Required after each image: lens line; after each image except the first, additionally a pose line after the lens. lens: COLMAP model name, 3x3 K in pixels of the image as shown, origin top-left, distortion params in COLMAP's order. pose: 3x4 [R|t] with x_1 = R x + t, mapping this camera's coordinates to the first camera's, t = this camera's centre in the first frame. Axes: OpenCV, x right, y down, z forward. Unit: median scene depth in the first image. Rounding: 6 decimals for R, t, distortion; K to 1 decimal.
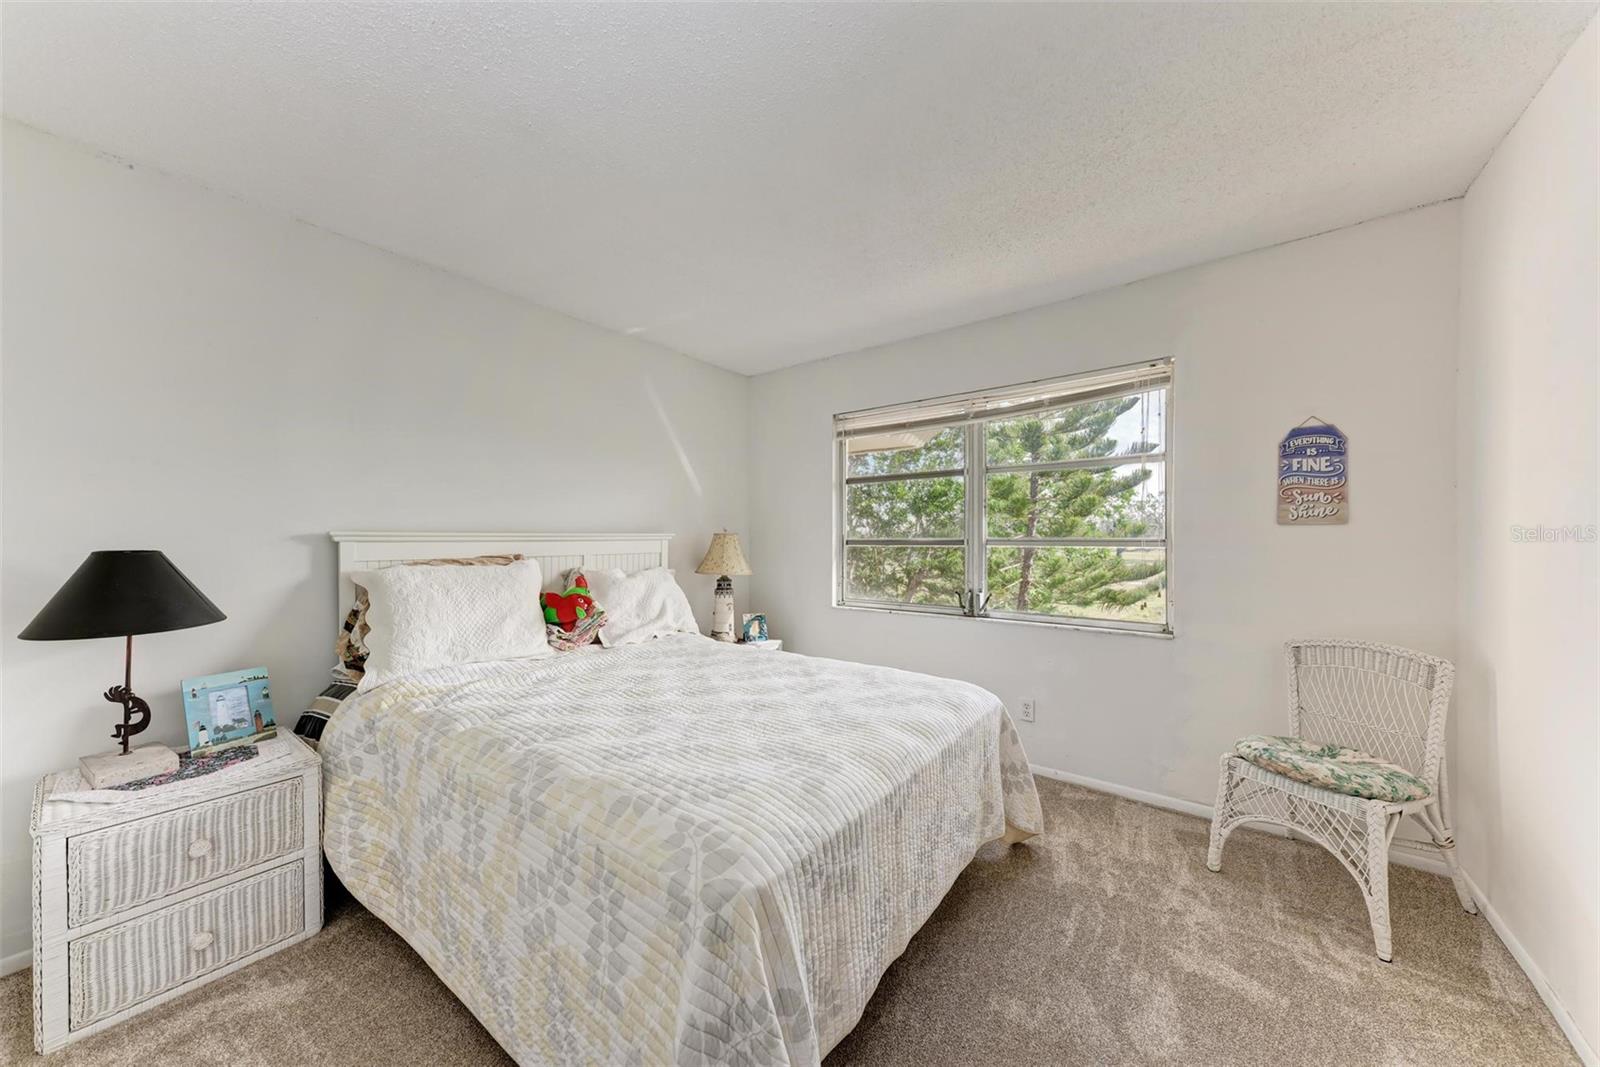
lens RADIAL K [[547.1, 0, 807.2], [0, 547.1, 540.5], [0, 0, 1]] dist [0.018415, -0.004332]
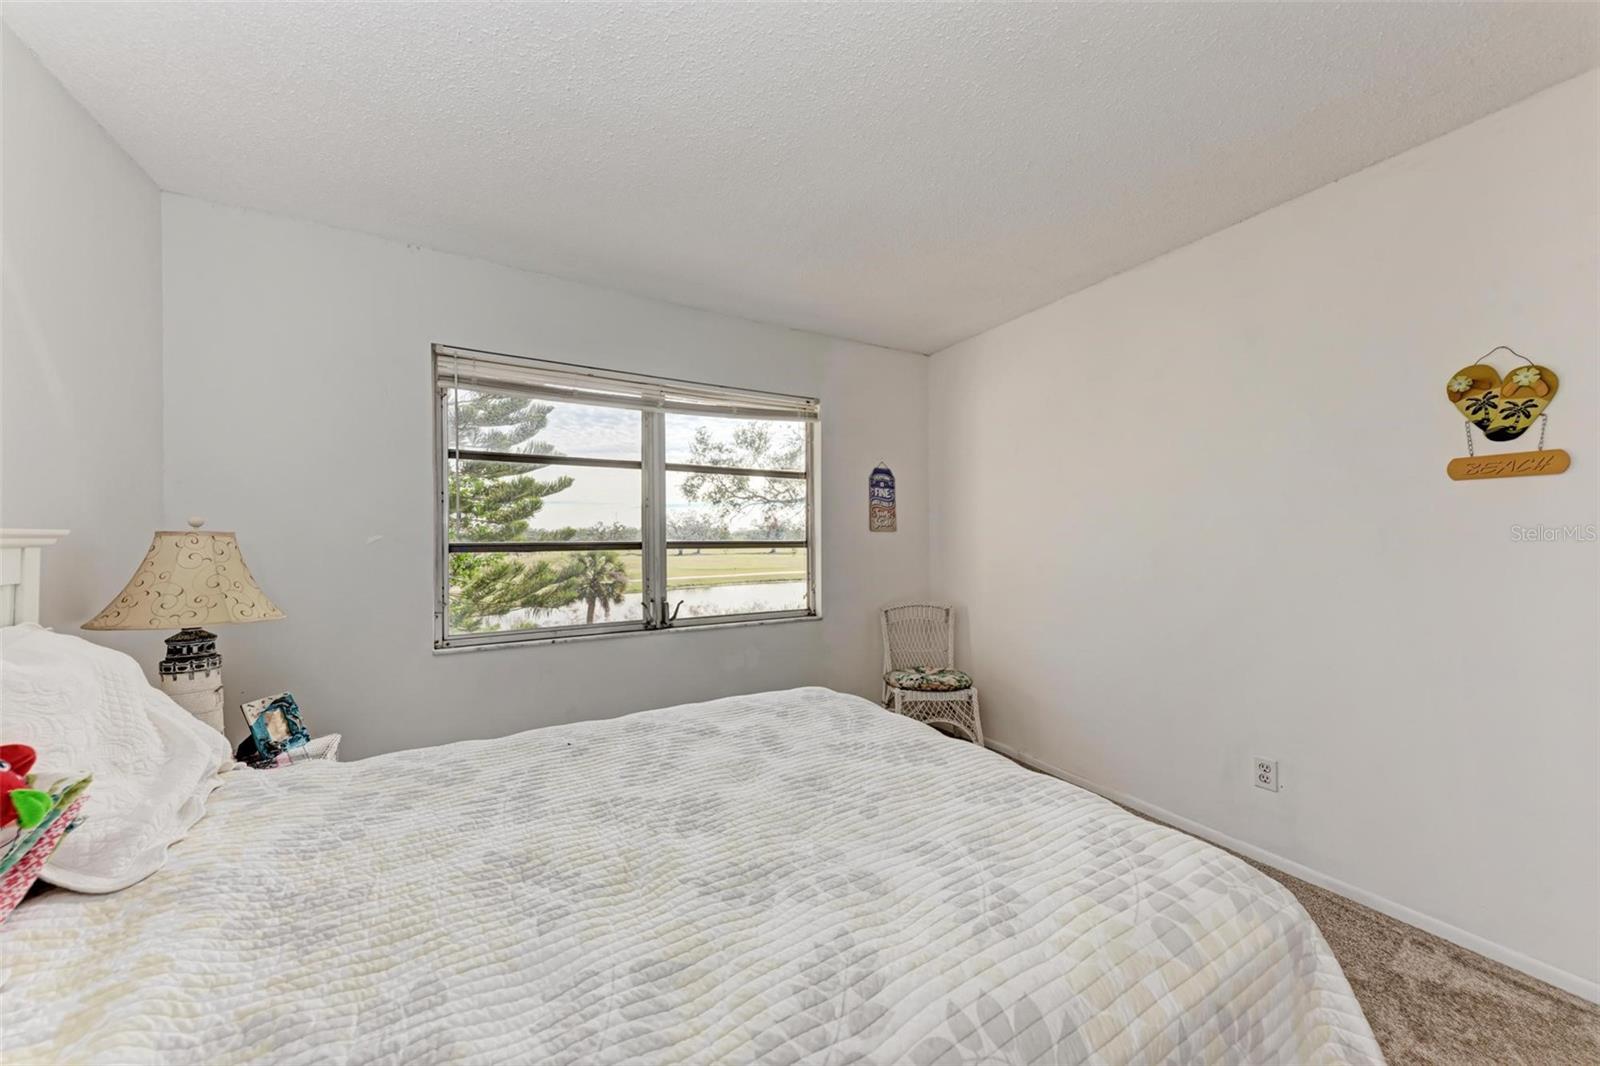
lens RADIAL K [[547.1, 0, 807.2], [0, 547.1, 540.0], [0, 0, 1]] dist [0.018415, -0.004332]
pose [[0.389526, 0.000374, 0.921015, -0.583022], [0.008186, 0.999959, -0.003869, -0.000264], [-0.920979, 0.009046, 0.389507, 0.588546]]
